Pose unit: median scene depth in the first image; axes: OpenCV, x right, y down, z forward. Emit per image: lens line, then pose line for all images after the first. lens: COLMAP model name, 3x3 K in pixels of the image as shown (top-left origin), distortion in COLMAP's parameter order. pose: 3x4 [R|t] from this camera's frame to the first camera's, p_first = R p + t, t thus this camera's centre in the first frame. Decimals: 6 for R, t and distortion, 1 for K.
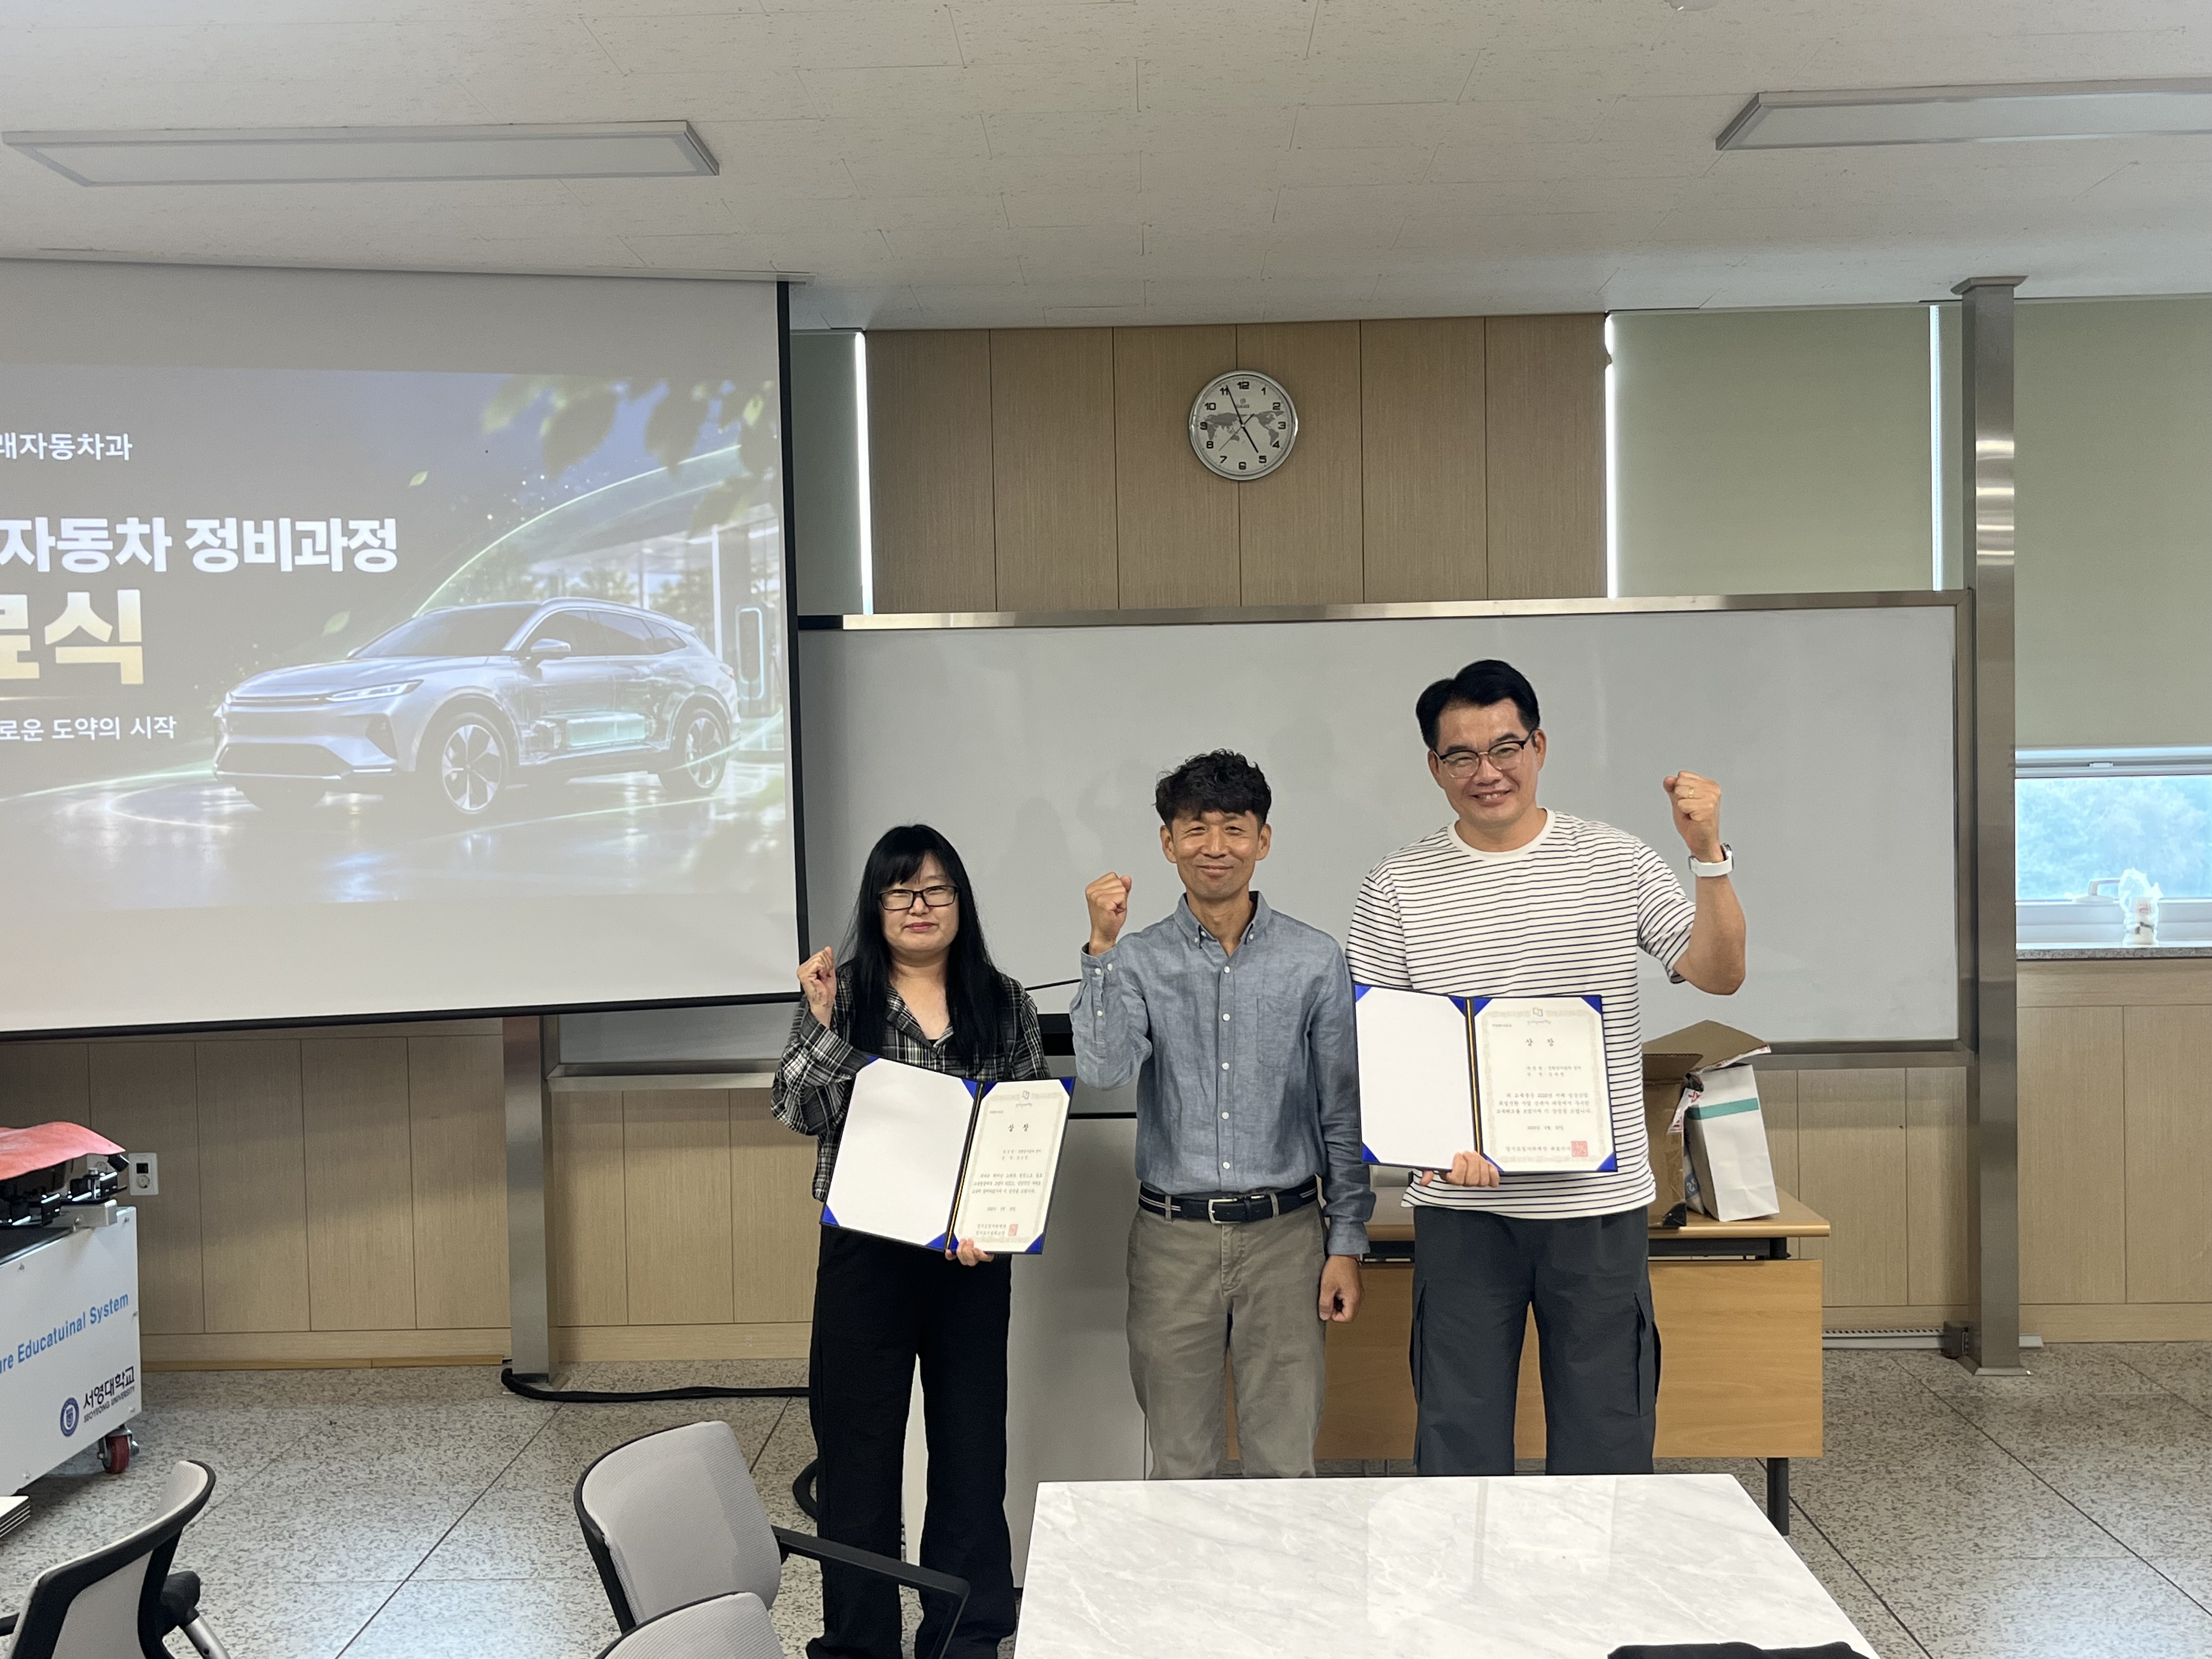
lens RADIAL K [[2270.9, 0, 1119.1], [0, 2270.9, 845.2], [0, 0, 1]] dist [0.020284, 0.000000]
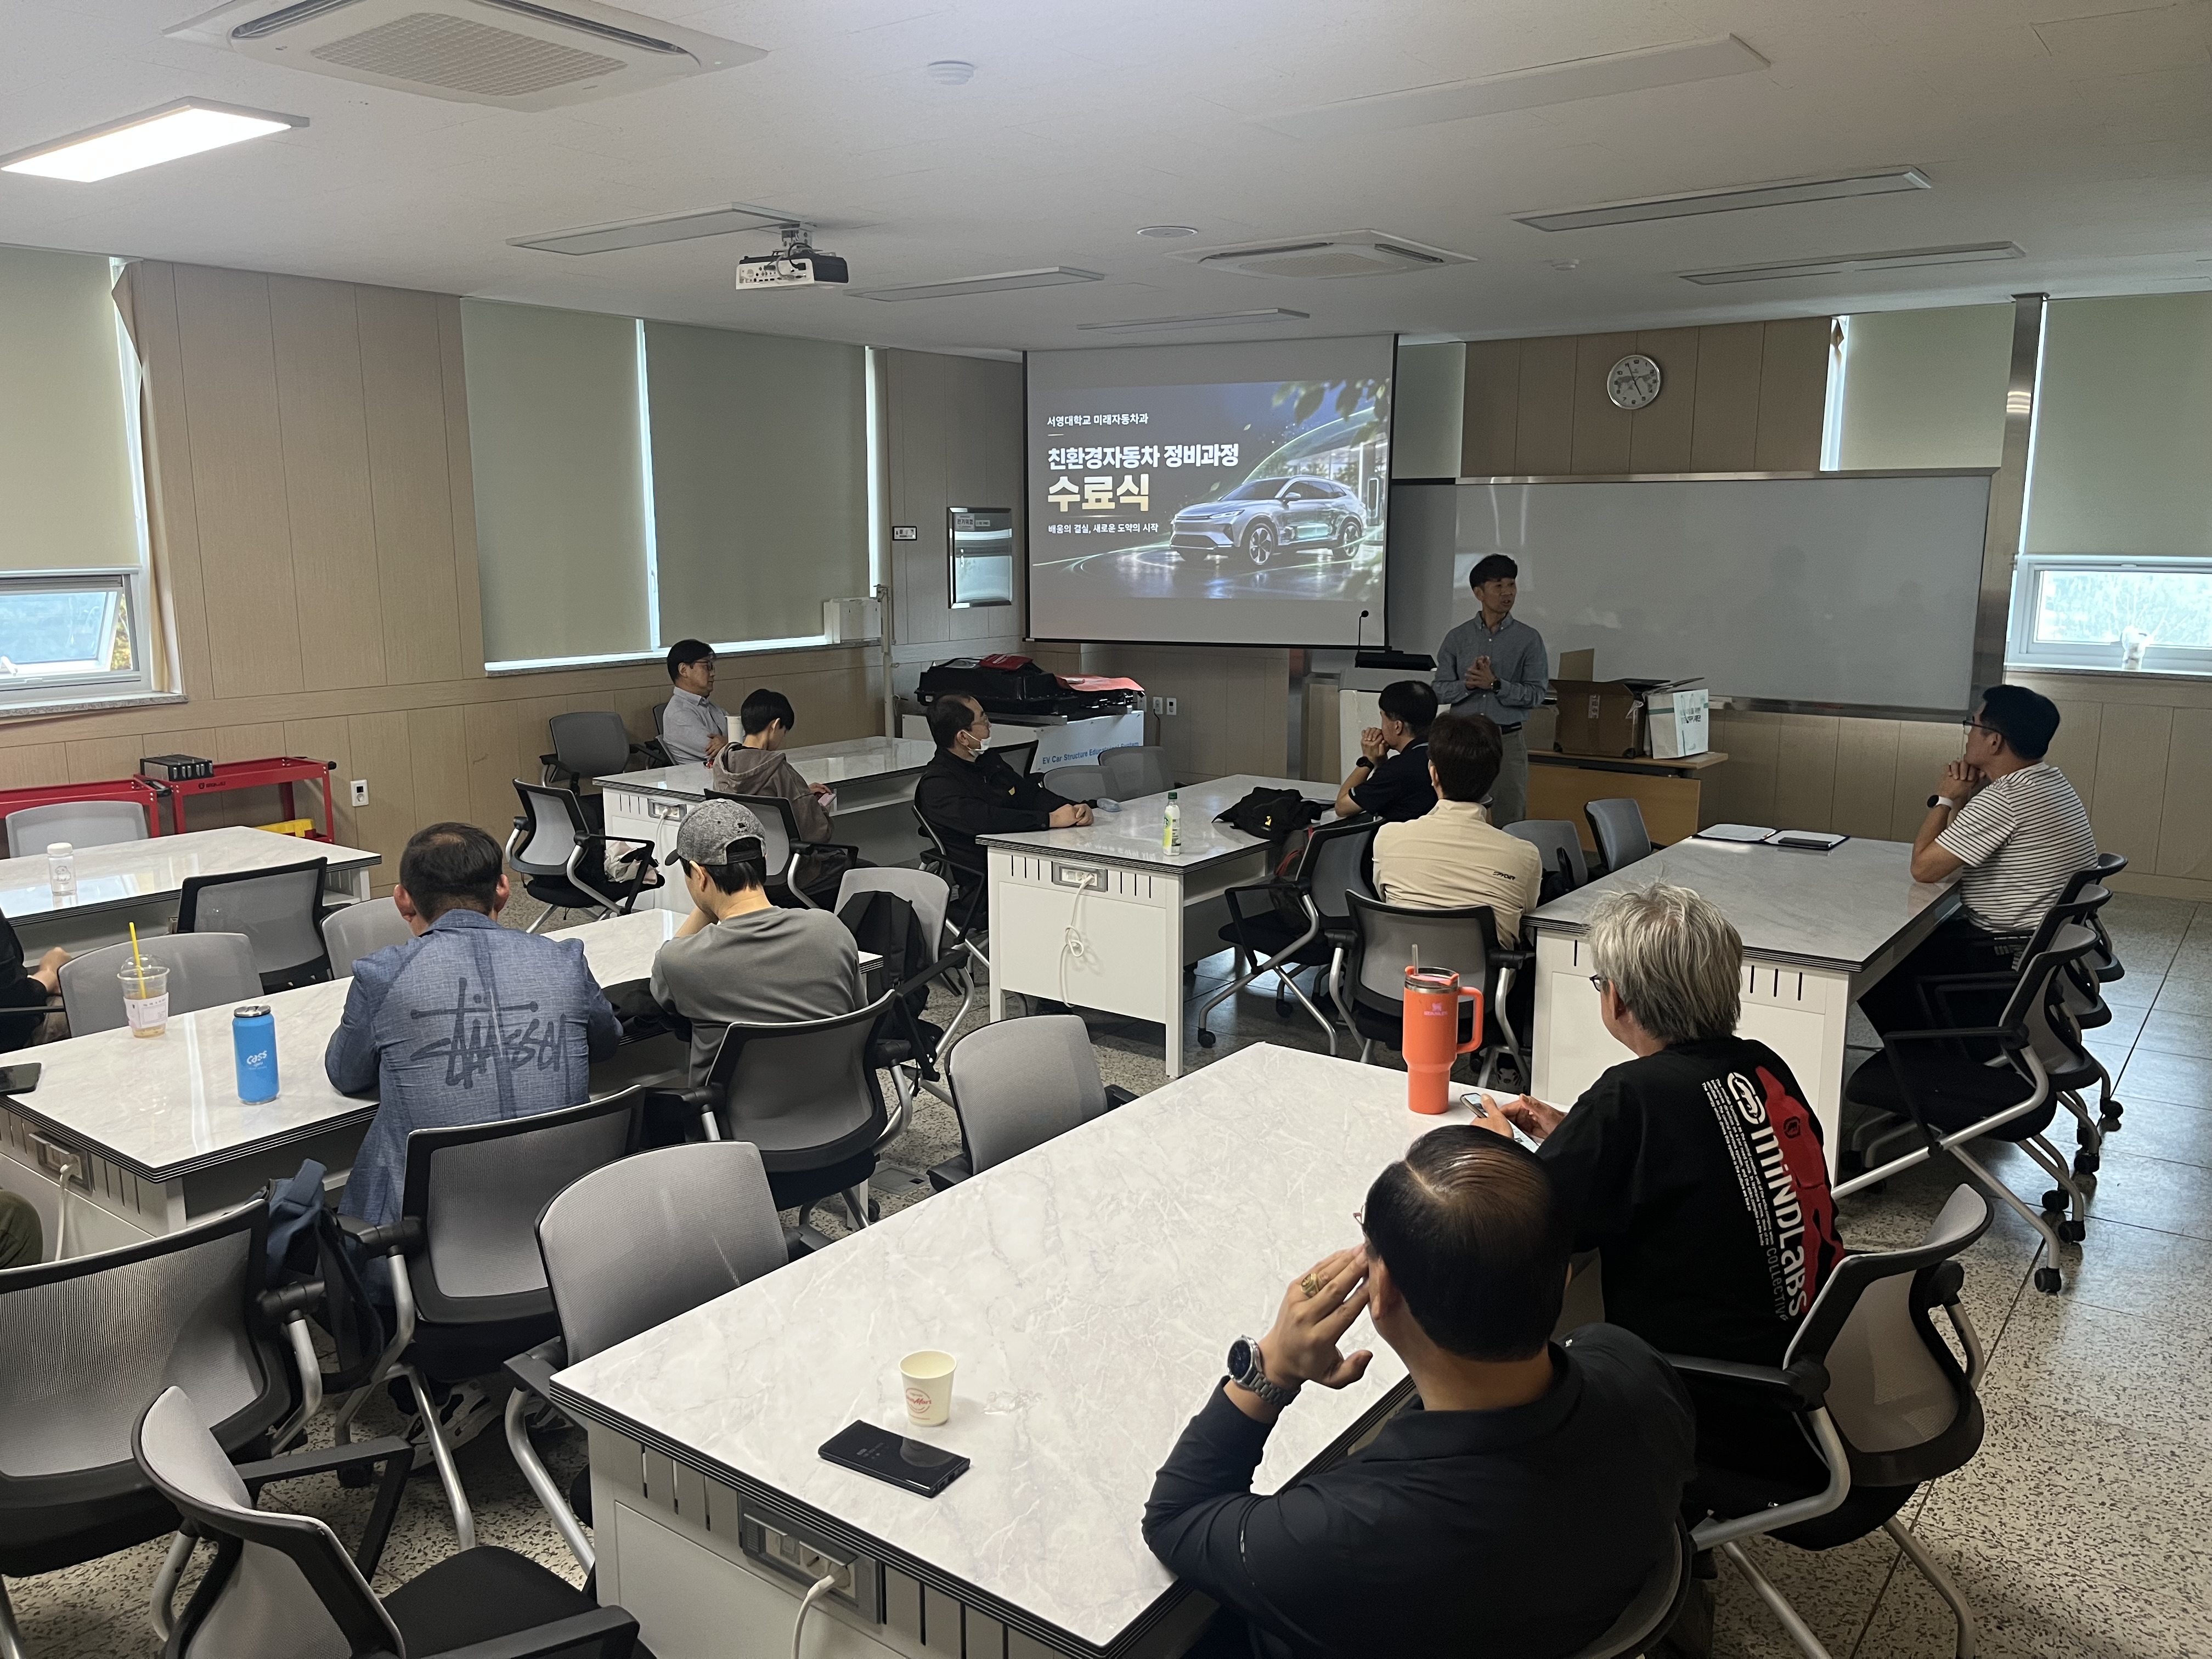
lens RADIAL K [[1671.9, 0, 1099.0], [0, 1671.9, 838.7], [0, 0, 1]] dist [0.029738, -0.030505]
pose [[0.802453, 0.128754, -0.582659, 0.680041], [-0.036832, 0.985269, 0.166996, -0.017382], [0.595577, -0.112546, 0.795375, -0.596747]]
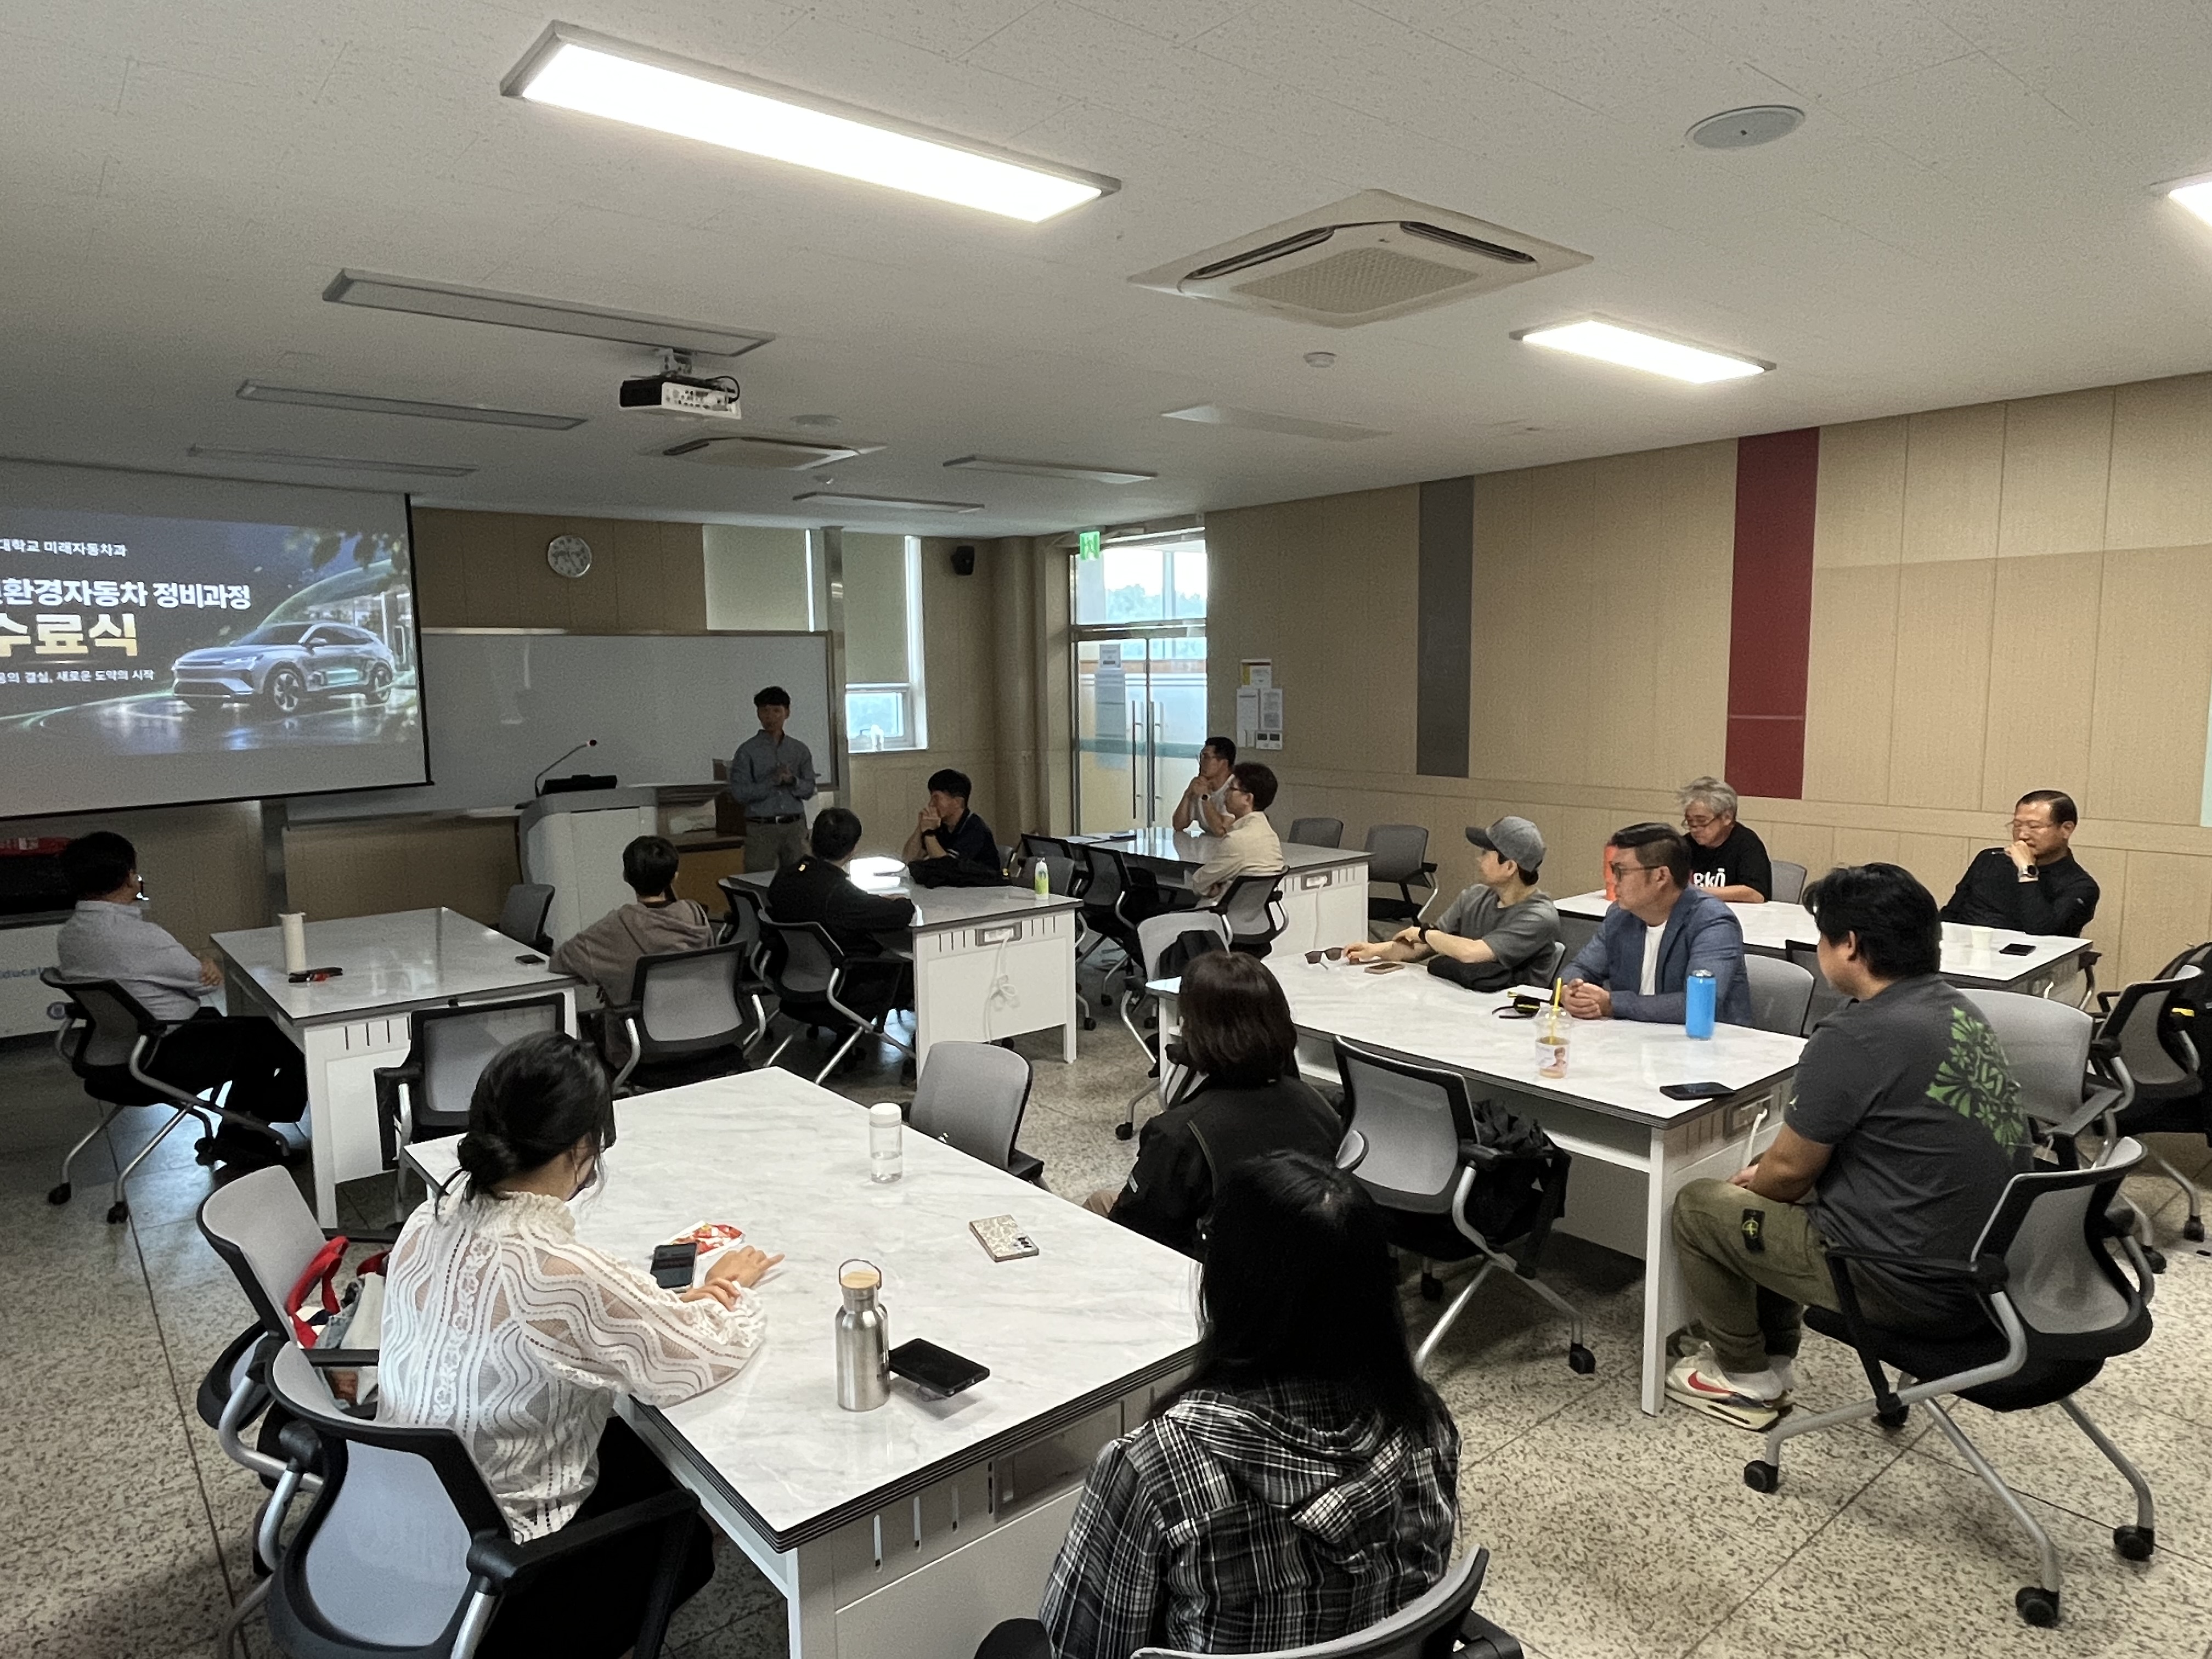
lens RADIAL K [[1374.3, 0, 1098.1], [0, 1374.3, 787.3], [0, 0, 1]] dist [-0.002995, 0.002545]
pose [[0.768979, -0.047124, 0.637535, -0.550530], [0.023036, 0.998674, 0.046032, 0.018845], [-0.638859, -0.020711, 0.769045, -0.647096]]
